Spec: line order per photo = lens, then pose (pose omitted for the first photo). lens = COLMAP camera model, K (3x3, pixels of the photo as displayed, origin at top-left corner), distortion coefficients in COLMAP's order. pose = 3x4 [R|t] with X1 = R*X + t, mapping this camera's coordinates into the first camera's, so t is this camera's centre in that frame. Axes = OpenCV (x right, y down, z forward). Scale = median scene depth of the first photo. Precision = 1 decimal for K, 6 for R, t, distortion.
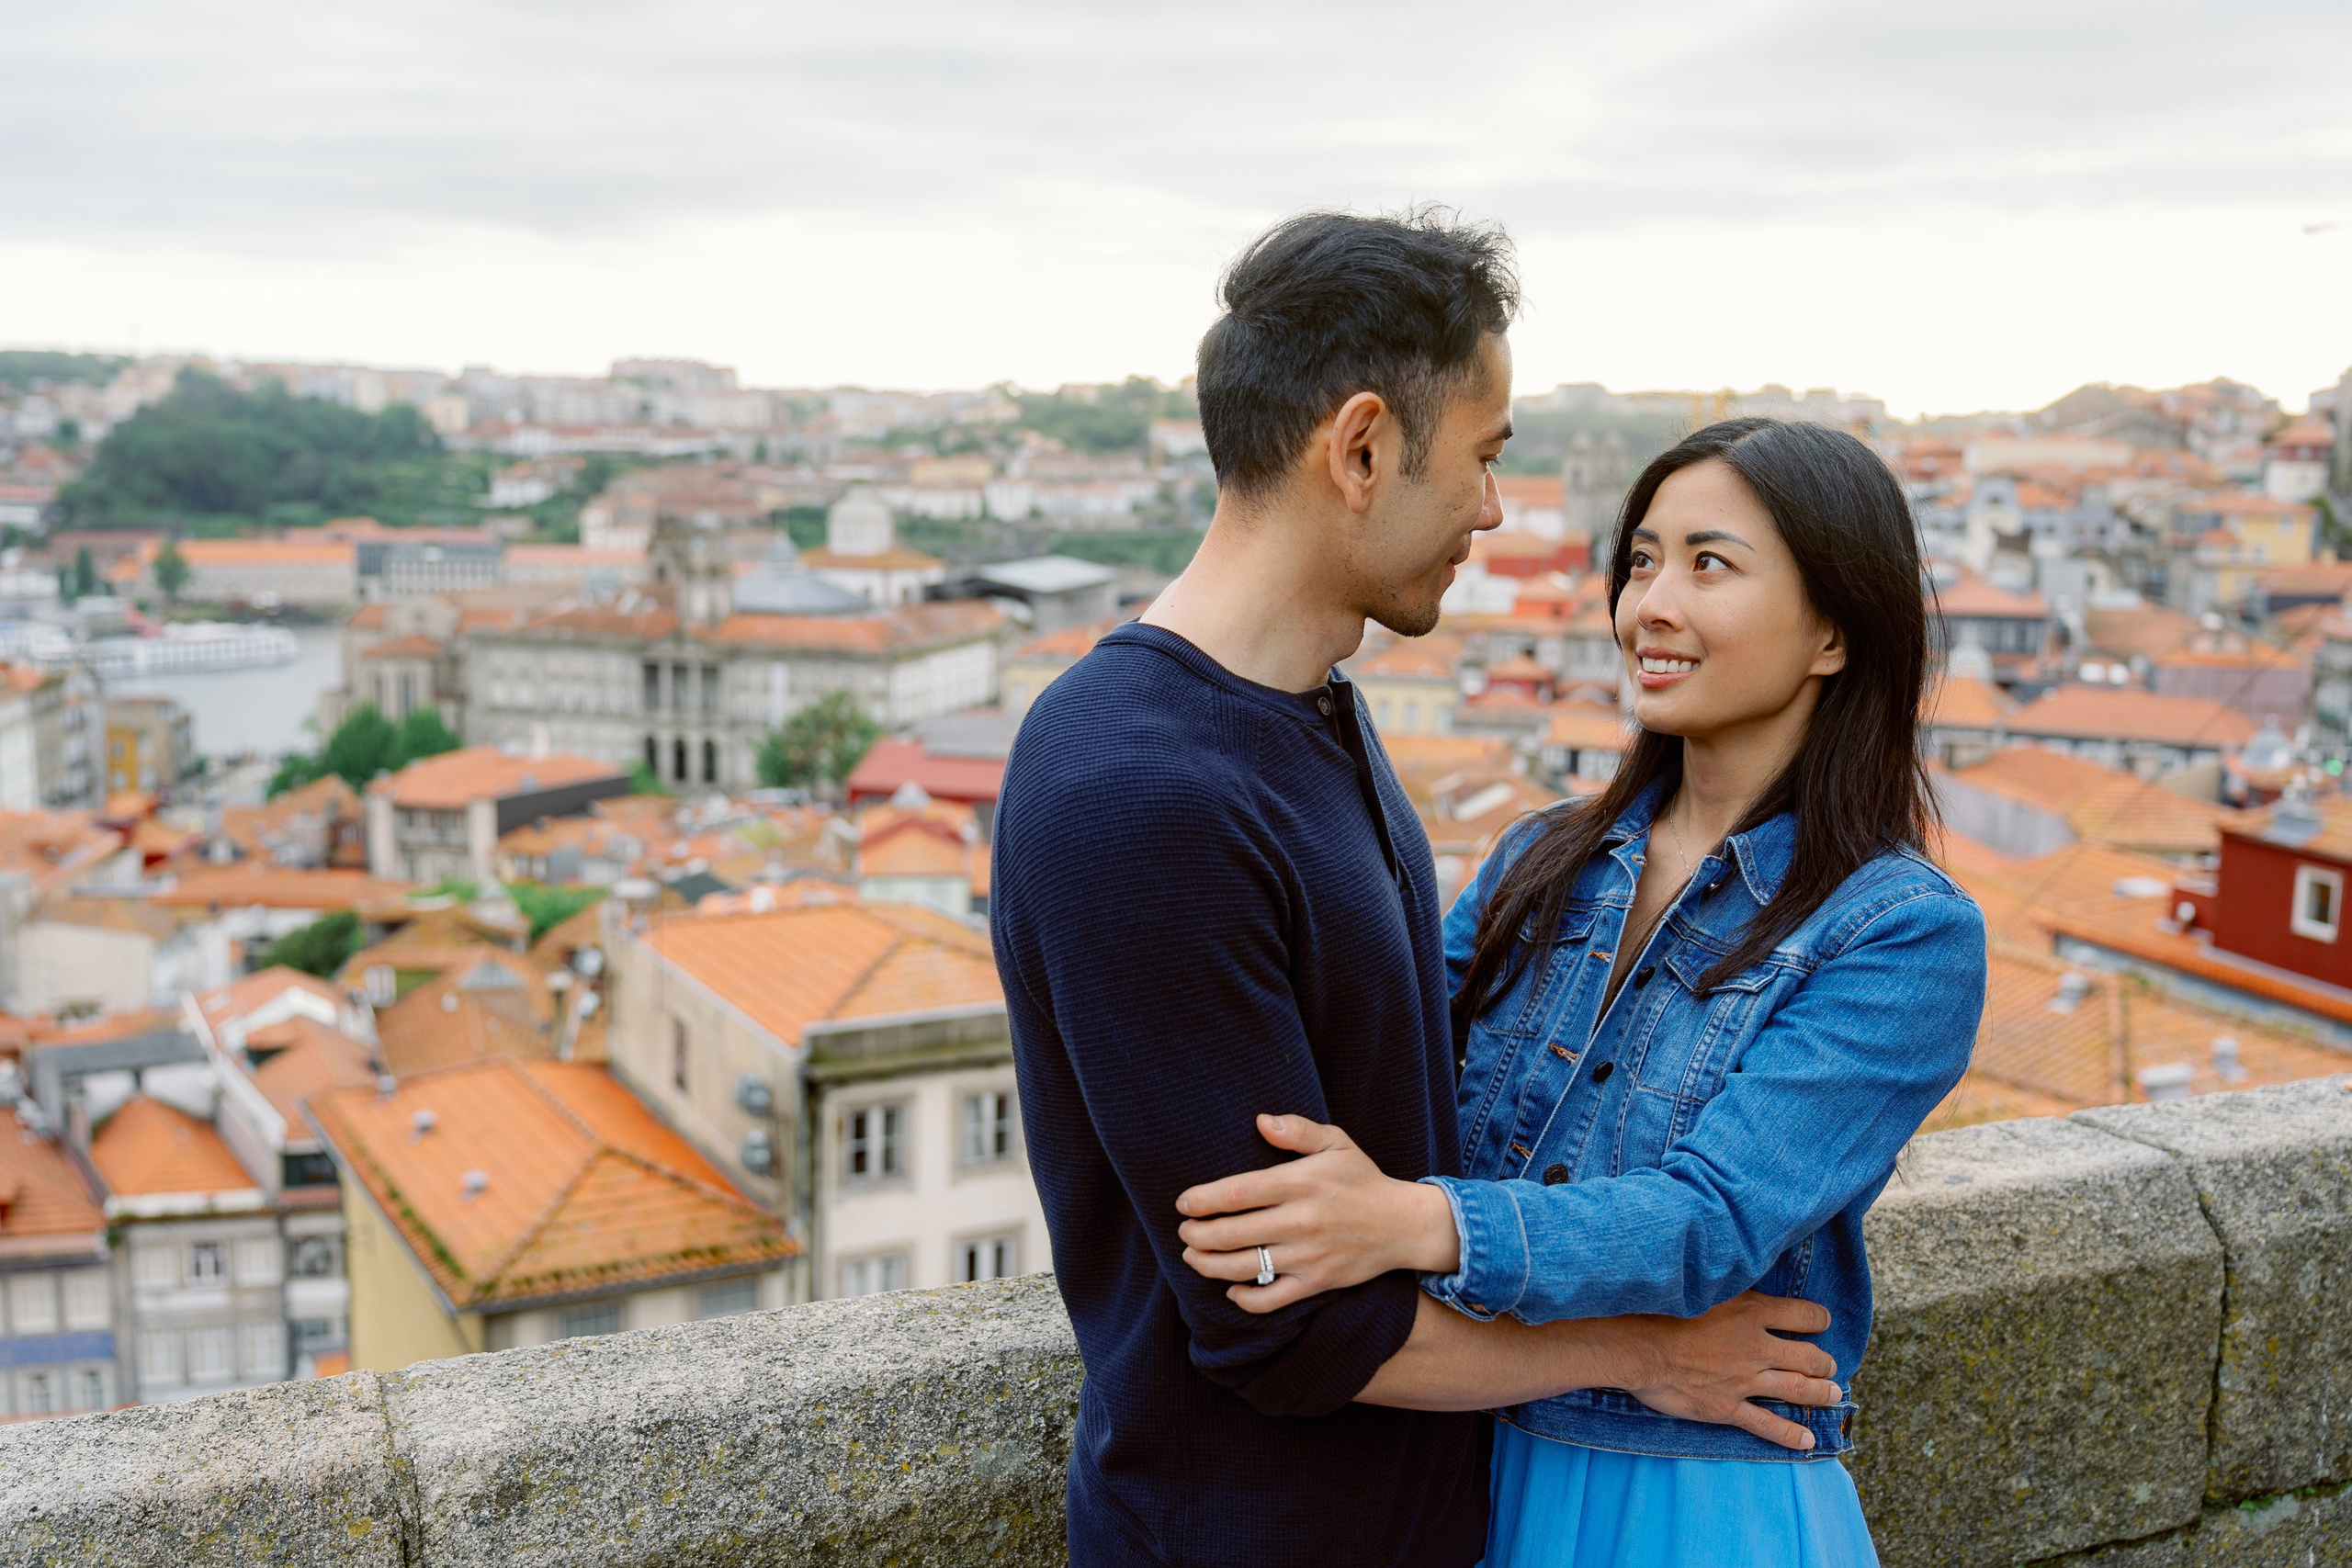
lens RADIAL K [[2258.8, 0, 1175.6], [0, 2258.8, 757.7], [0, 0, 1]] dist [0.009323, -0.007104]
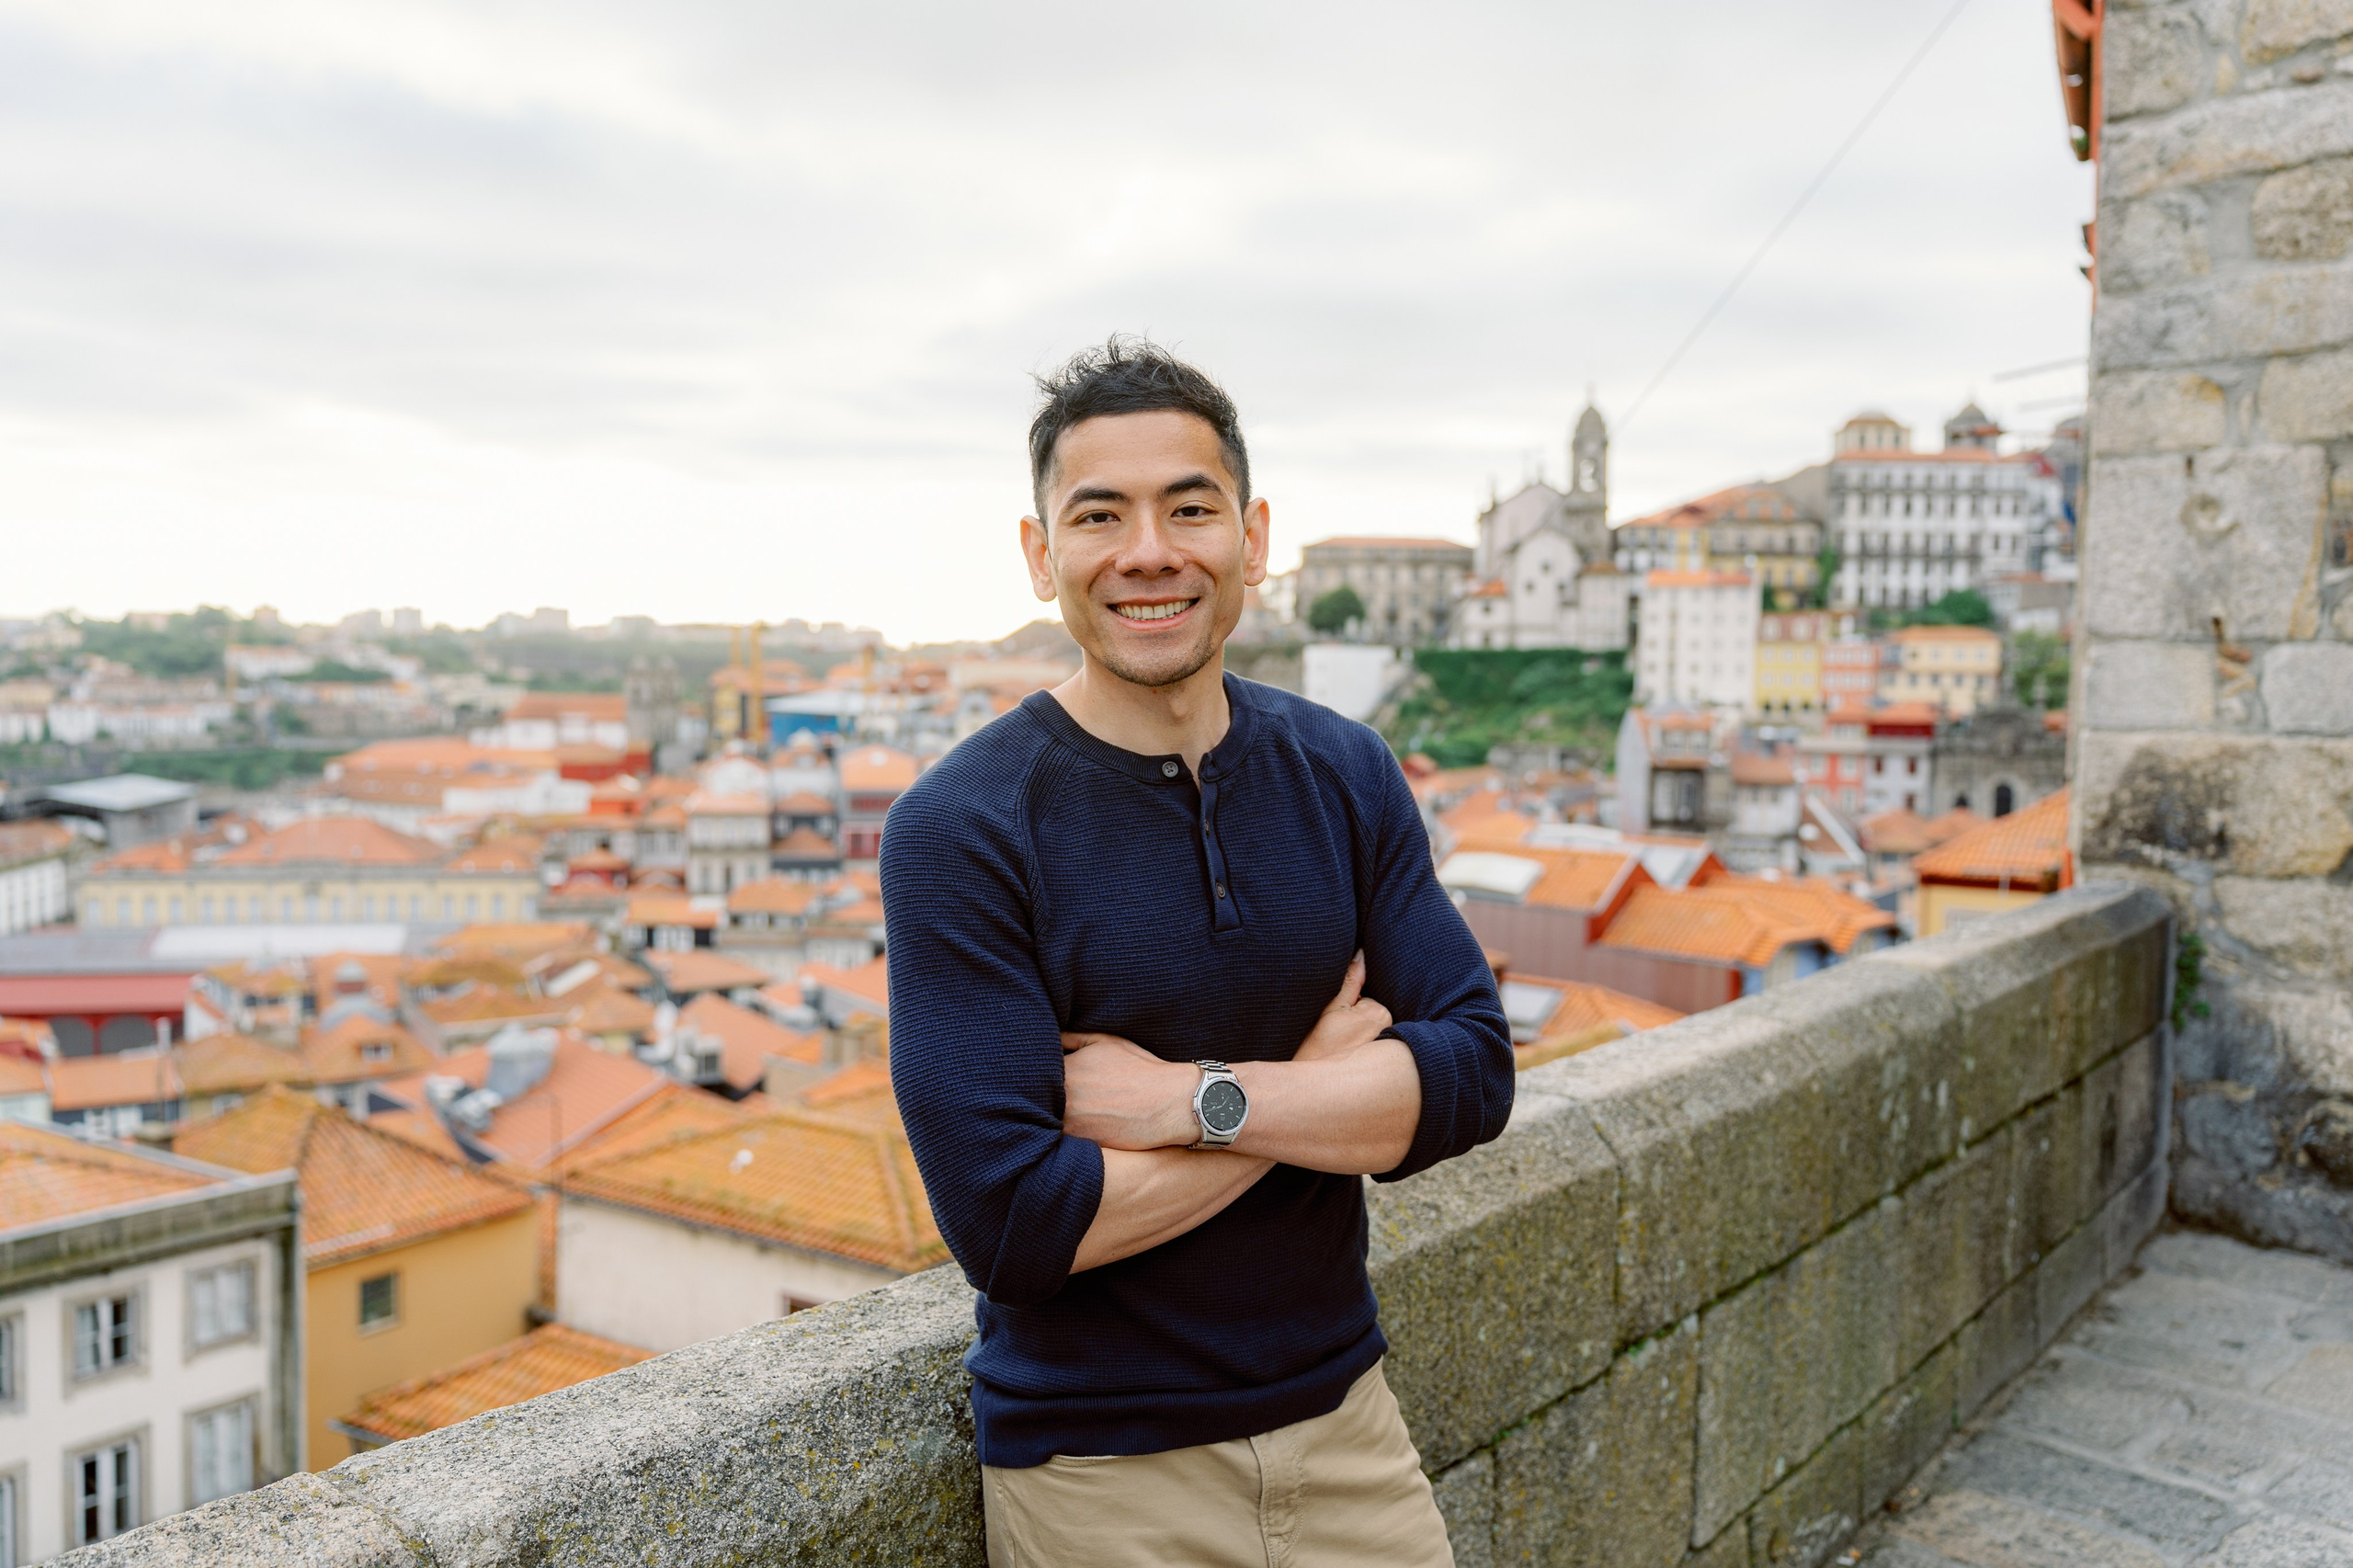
lens RADIAL K [[1899.8, 0, 1176.5], [0, 1899.8, 784.0], [0, 0, 1]] dist [-0.000170, -0.004068]
pose [[0.890118, -0.031707, 0.454626, -0.286612], [0.067822, 0.995684, -0.063346, 0.040553], [-0.450656, 0.087219, 0.888427, 0.064361]]
